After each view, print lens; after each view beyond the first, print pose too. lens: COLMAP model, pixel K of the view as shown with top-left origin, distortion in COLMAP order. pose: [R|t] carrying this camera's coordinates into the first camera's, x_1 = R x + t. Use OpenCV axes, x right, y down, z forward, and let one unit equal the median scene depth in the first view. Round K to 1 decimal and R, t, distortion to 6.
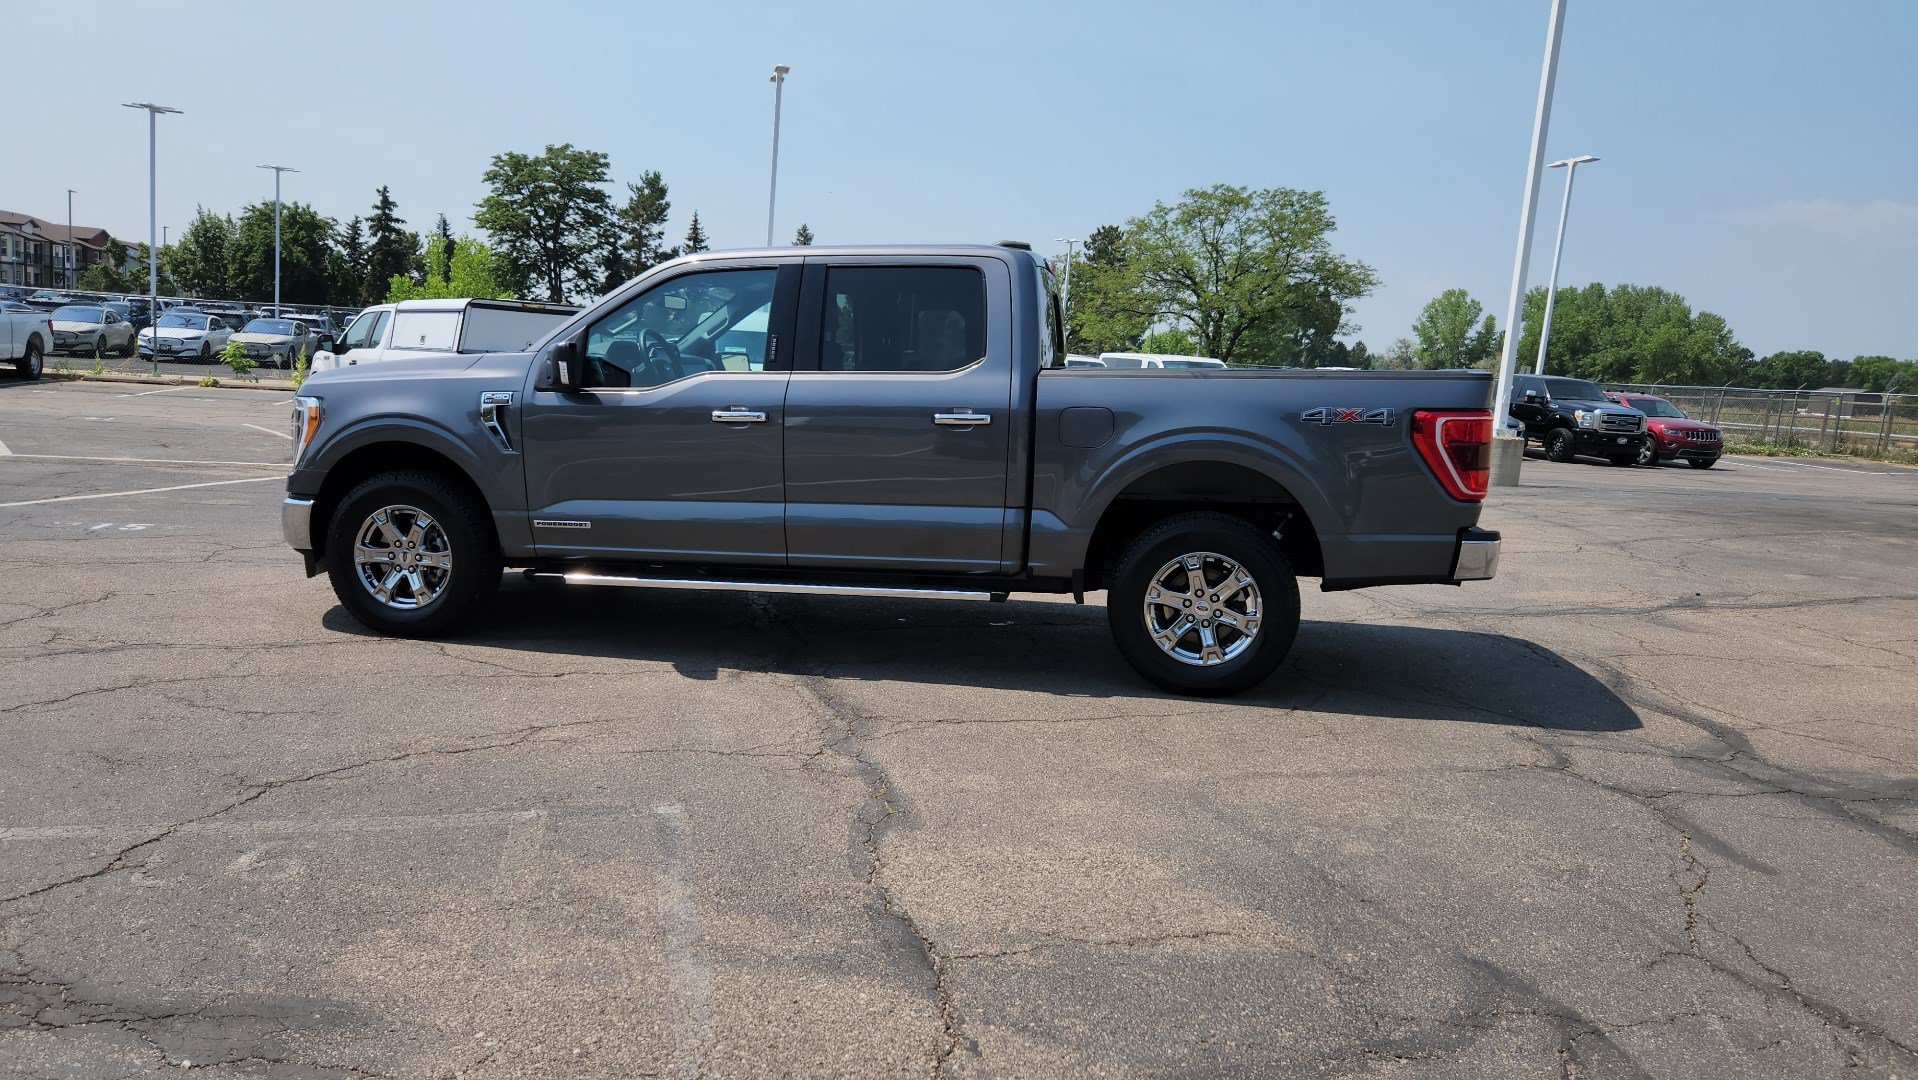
lens RADIAL K [[1284.7, 0, 941.8], [0, 1284.7, 535.3], [0, 0, 1]] dist [0.066598, -0.050697]
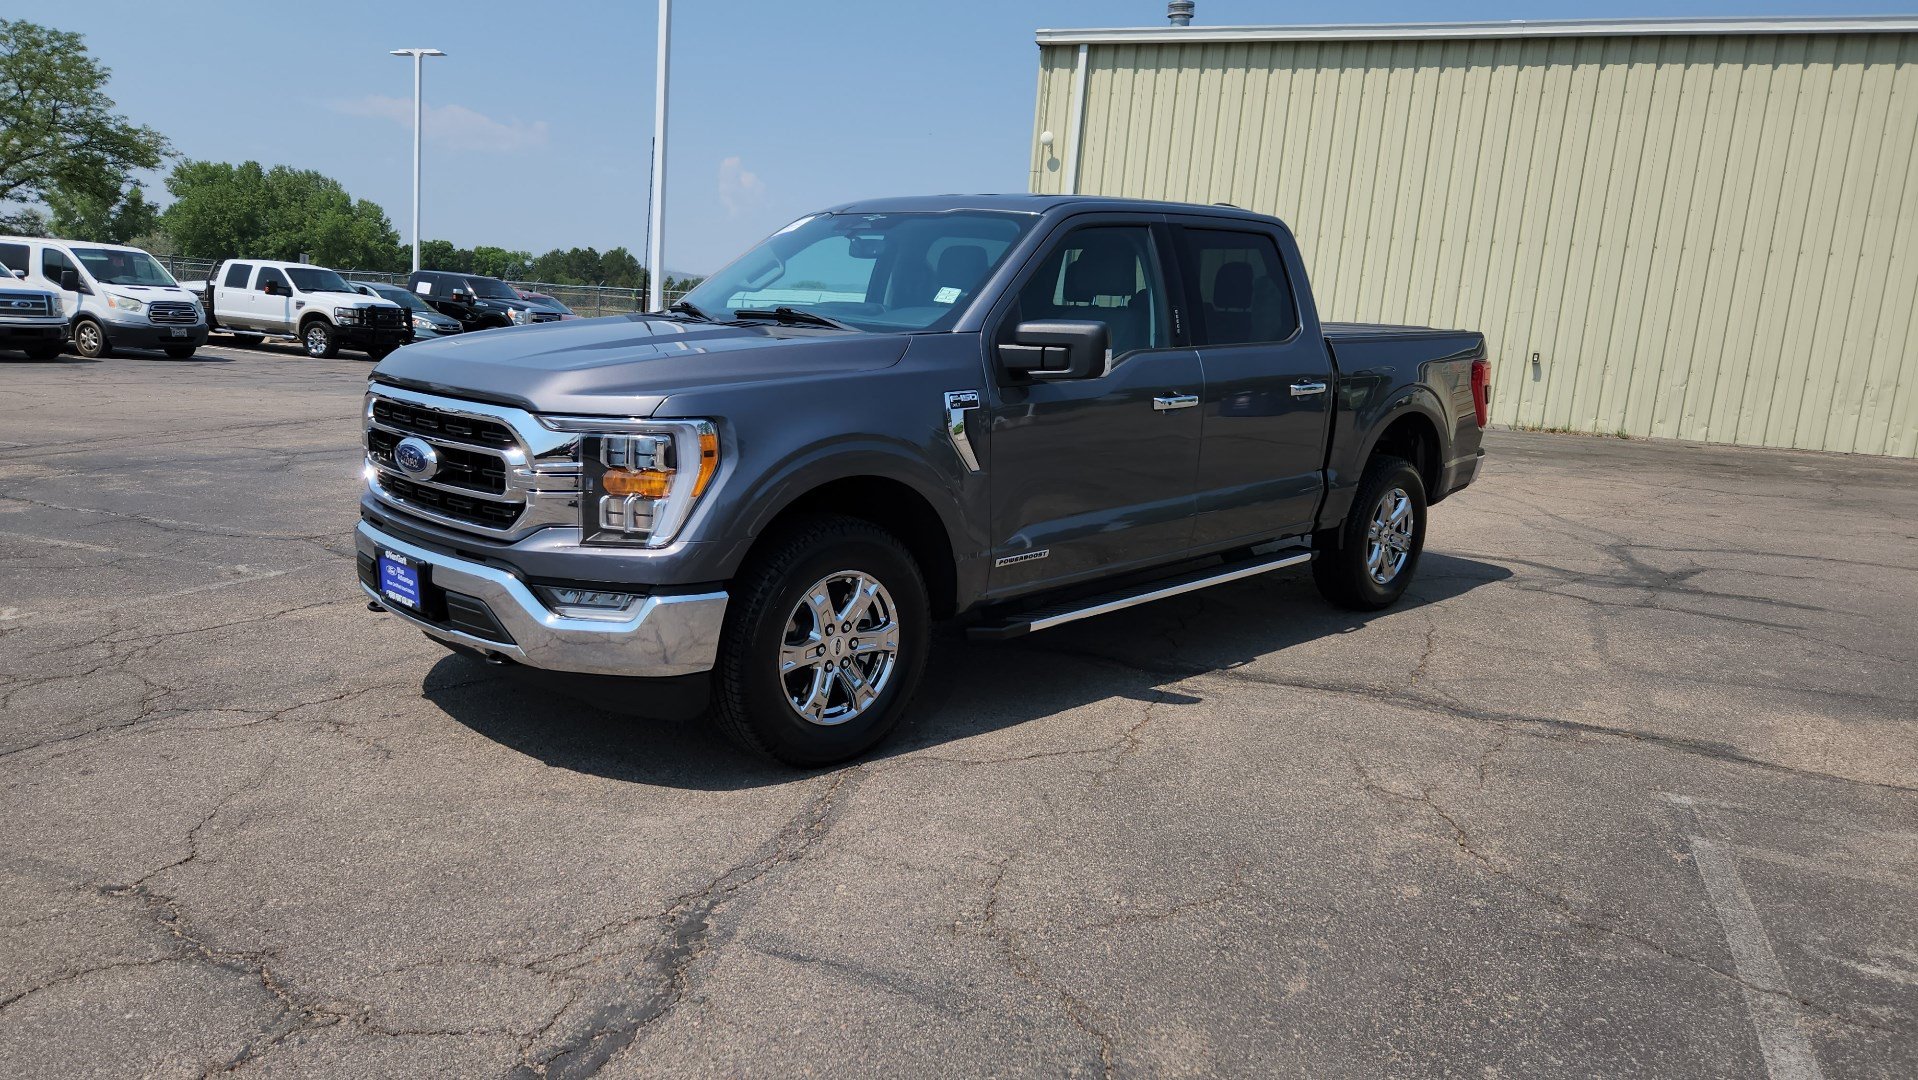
lens RADIAL K [[1284.7, 0, 930.4], [0, 1284.7, 554.9], [0, 0, 1]] dist [0.066598, -0.050697]
pose [[0.585000, -0.165679, 0.793931, -0.107392], [0.083585, 0.986016, 0.144175, -0.014432], [-0.806715, -0.017981, 0.590667, 0.068296]]
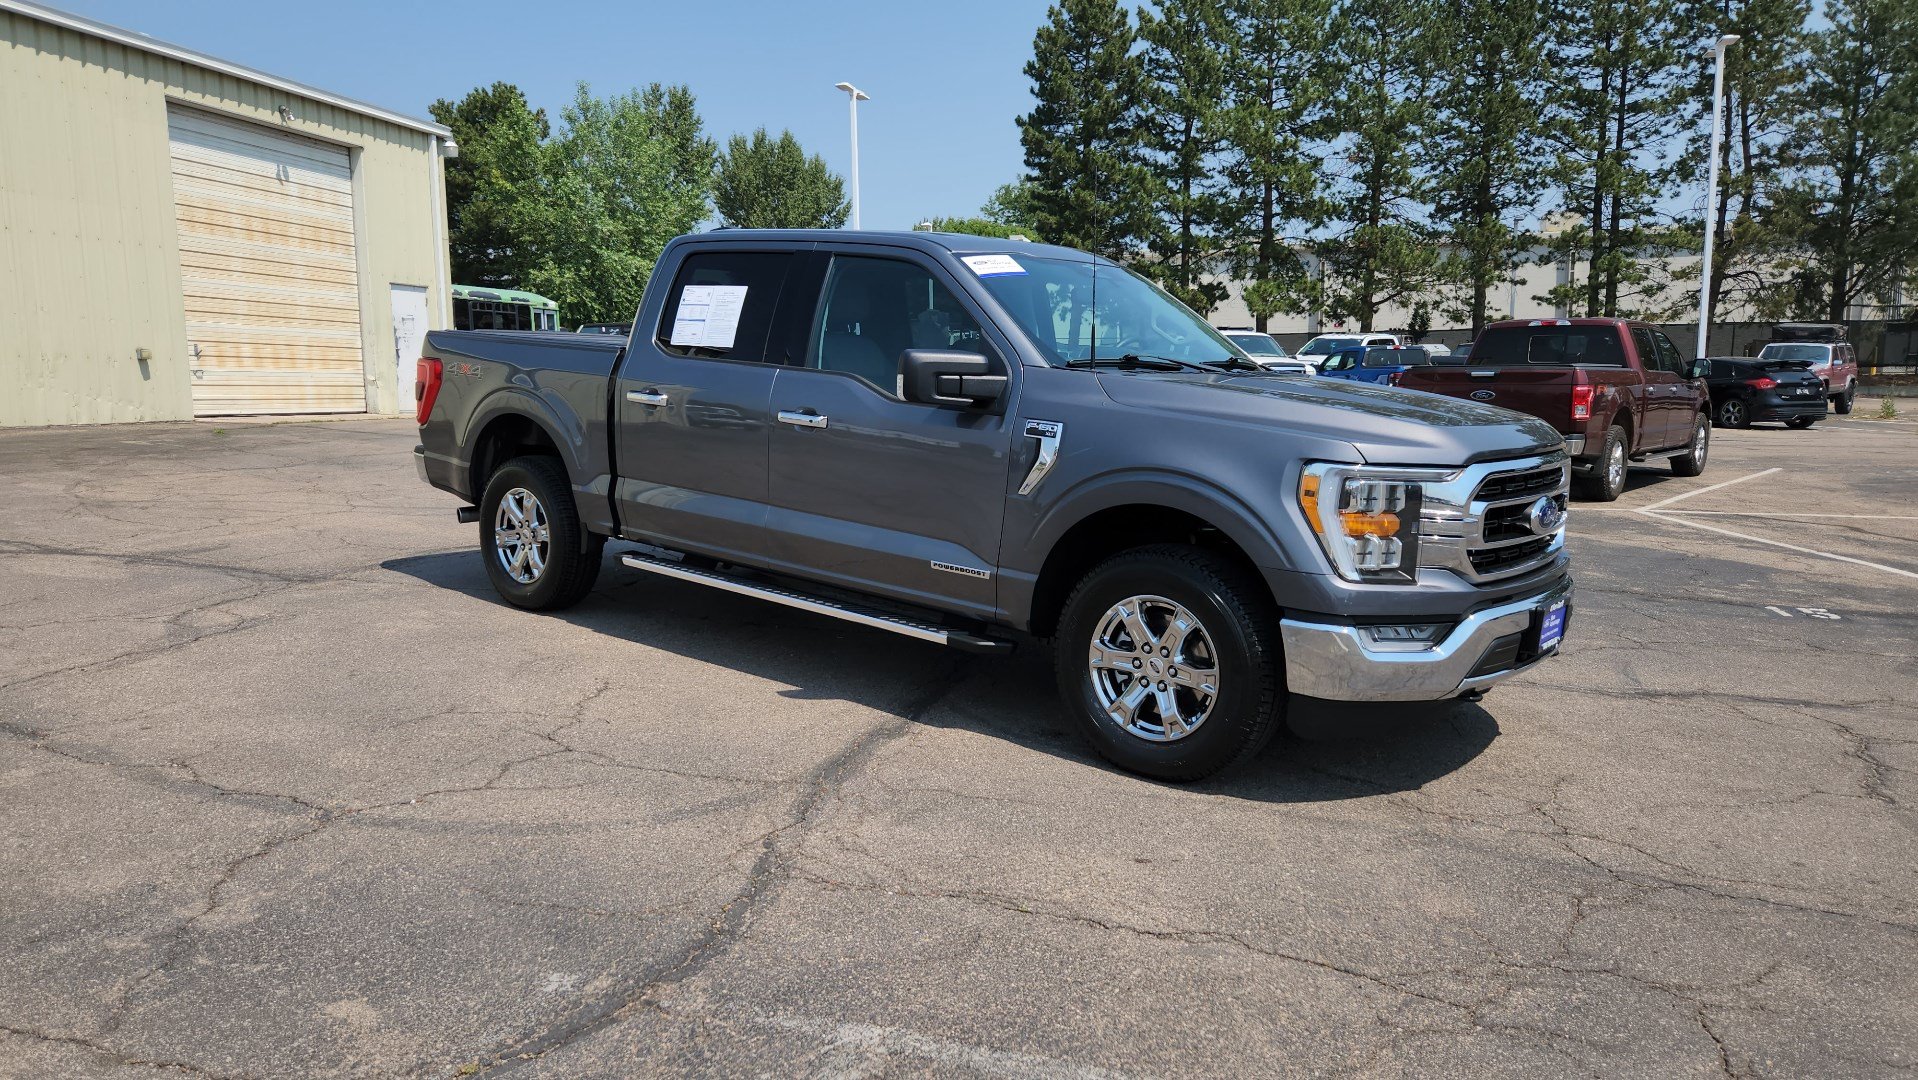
lens RADIAL K [[1288.0, 0, 939.8], [0, 1288.0, 544.7], [0, 0, 1]] dist [0.068588, -0.051307]
pose [[-0.863254, -0.136720, 0.485902, -0.070637], [0.004846, 0.960331, 0.278821, -0.033822], [-0.504747, 0.243048, -0.828347, 0.230785]]
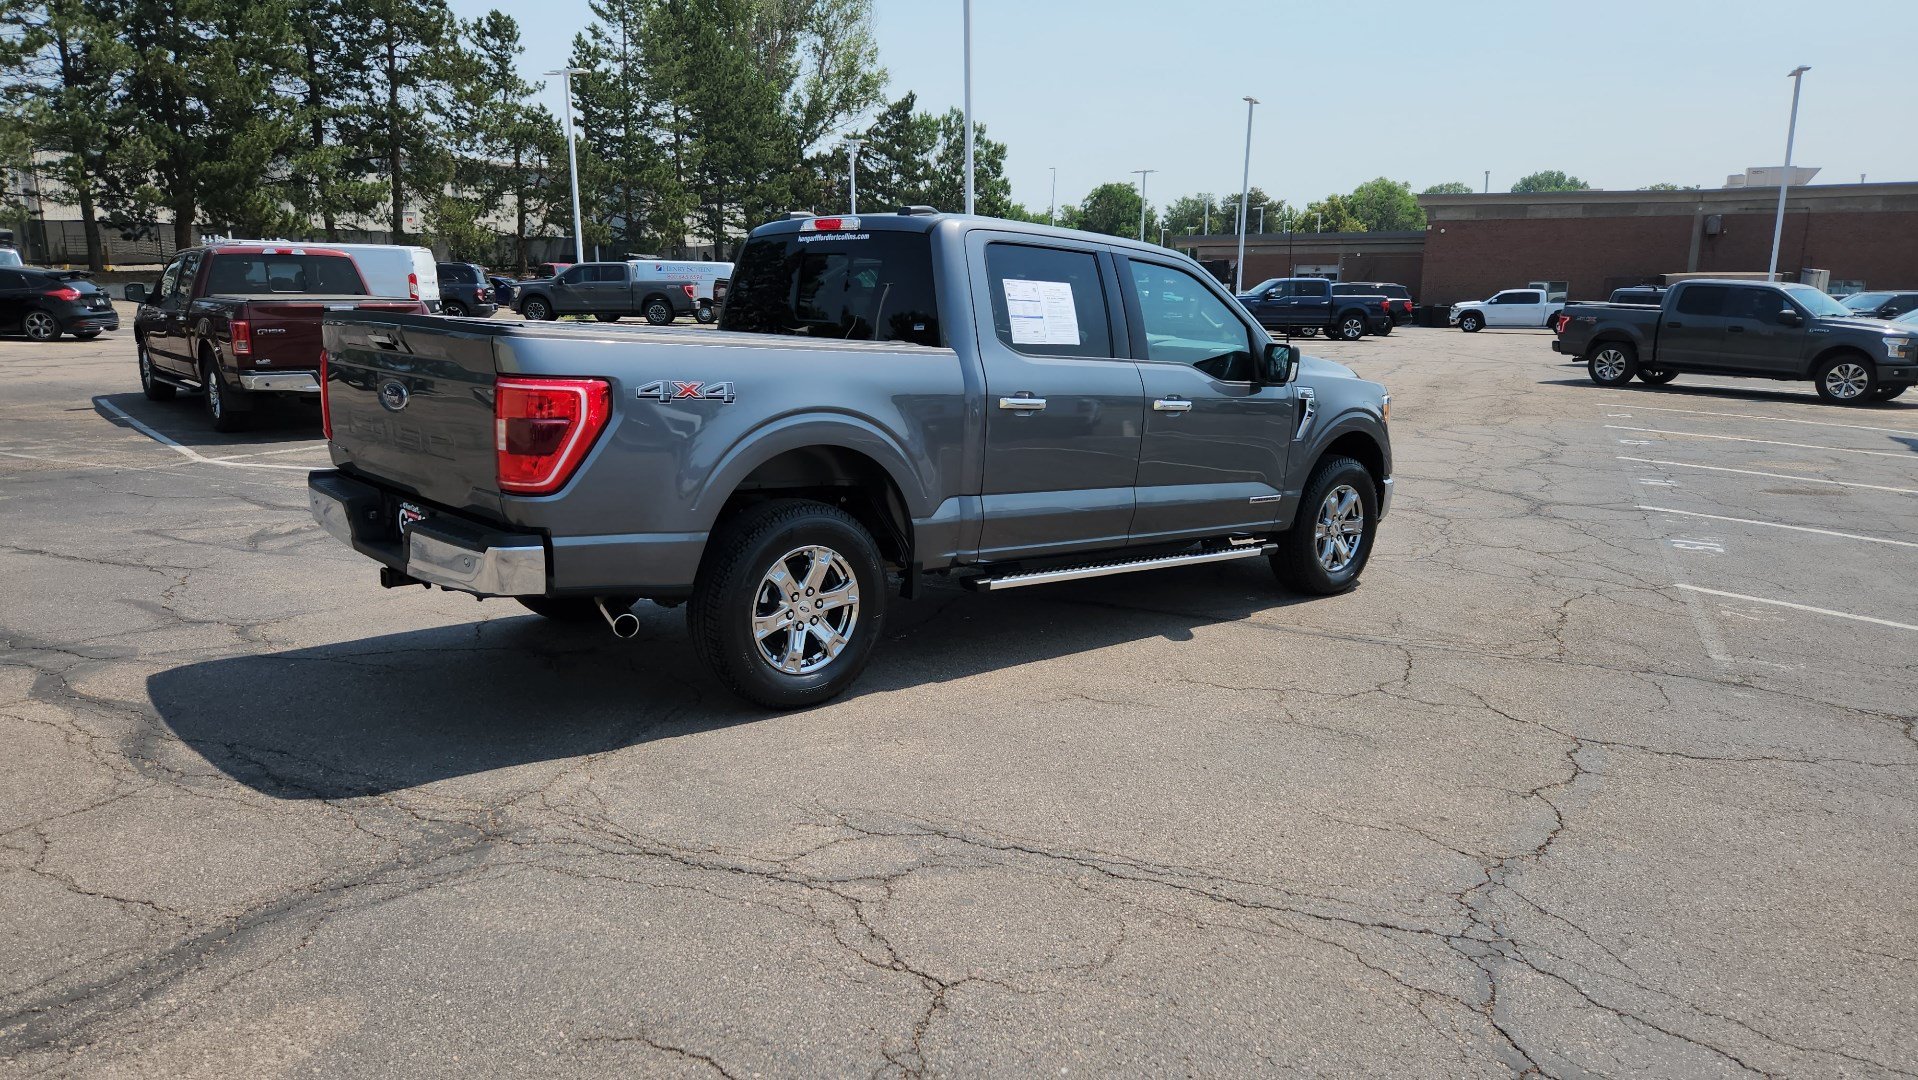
lens RADIAL K [[1288.0, 0, 938.7], [0, 1288.0, 537.3], [0, 0, 1]] dist [0.068588, -0.051307]
pose [[-0.624432, 0.079589, -0.777014, 0.095247], [-0.157600, 0.961496, 0.225138, -0.026692], [0.765015, 0.263041, -0.587845, 0.206199]]
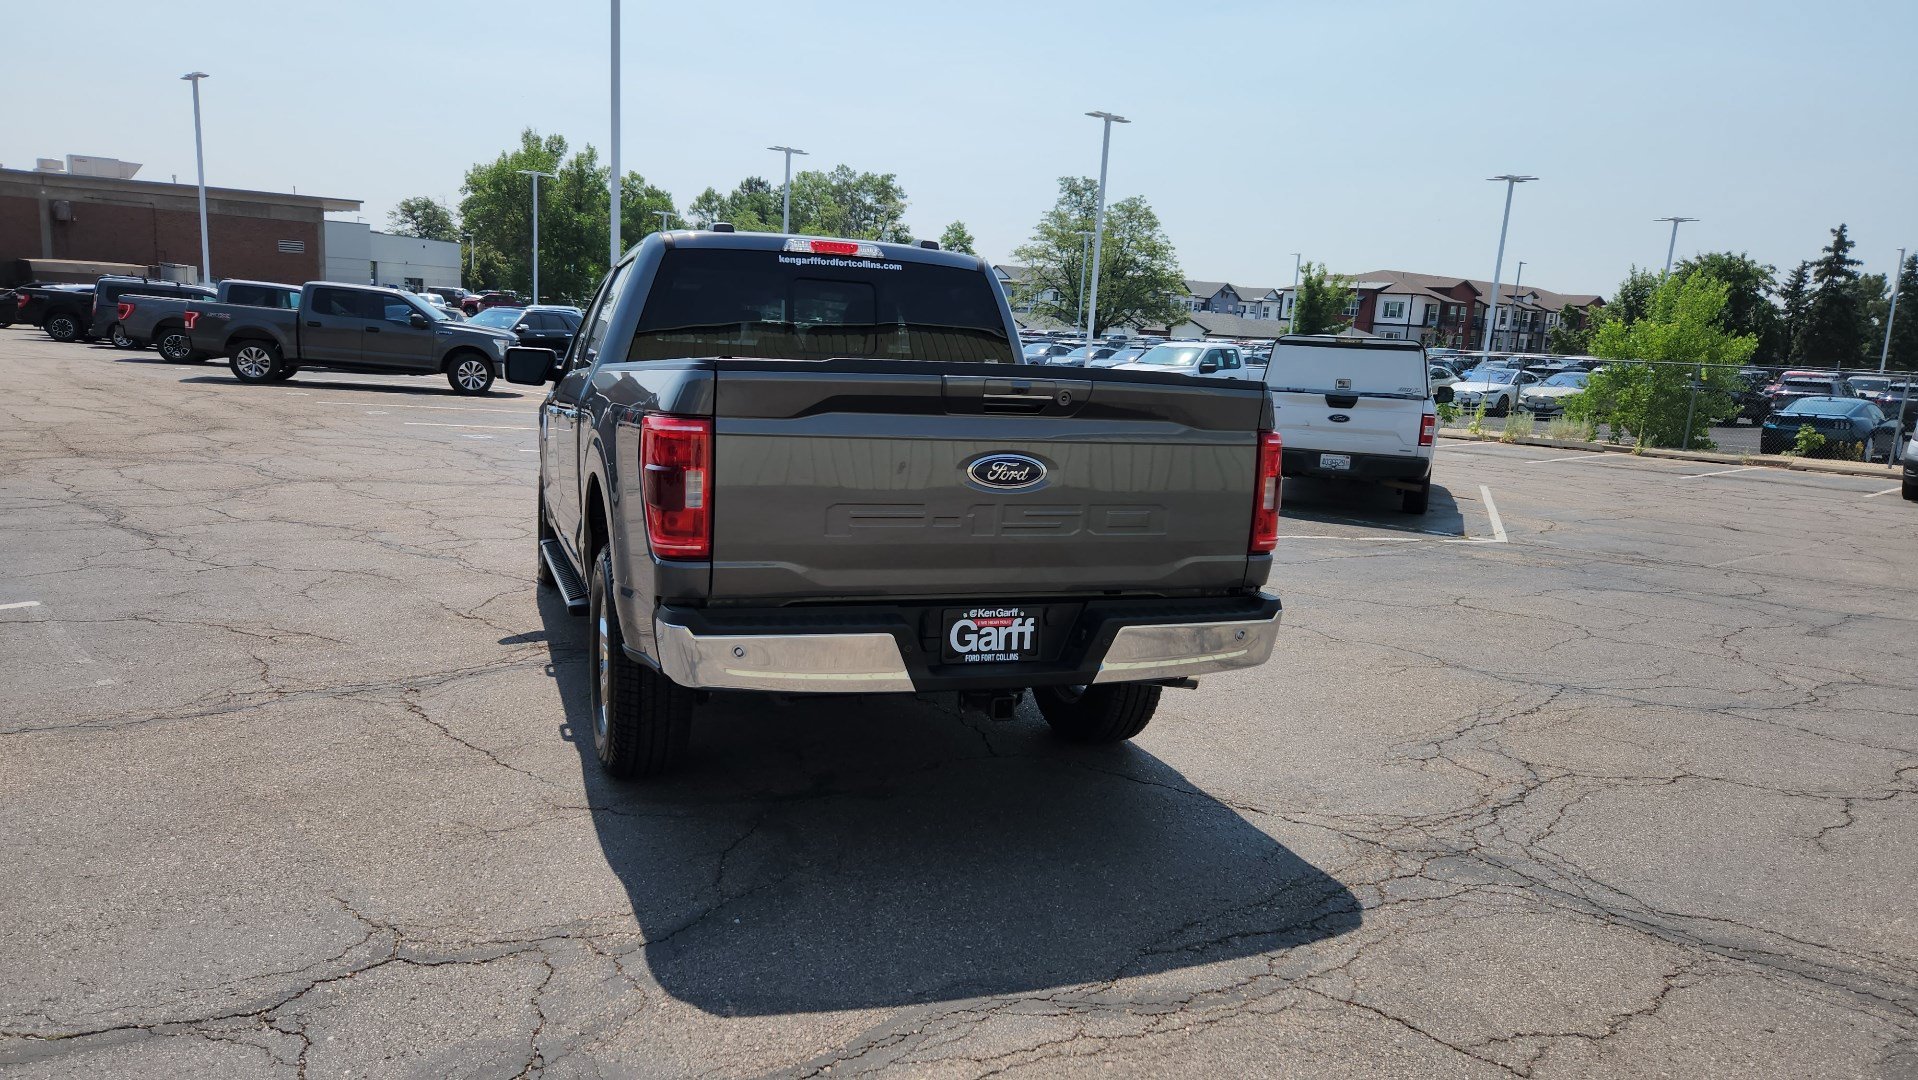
lens RADIAL K [[1284.7, 0, 934.6], [0, 1284.7, 545.6], [0, 0, 1]] dist [0.066598, -0.050697]
pose [[0.489466, 0.106855, -0.865451, 0.106094], [-0.140255, 0.989190, 0.042810, -0.008059], [0.860670, 0.100430, 0.499161, 0.082512]]
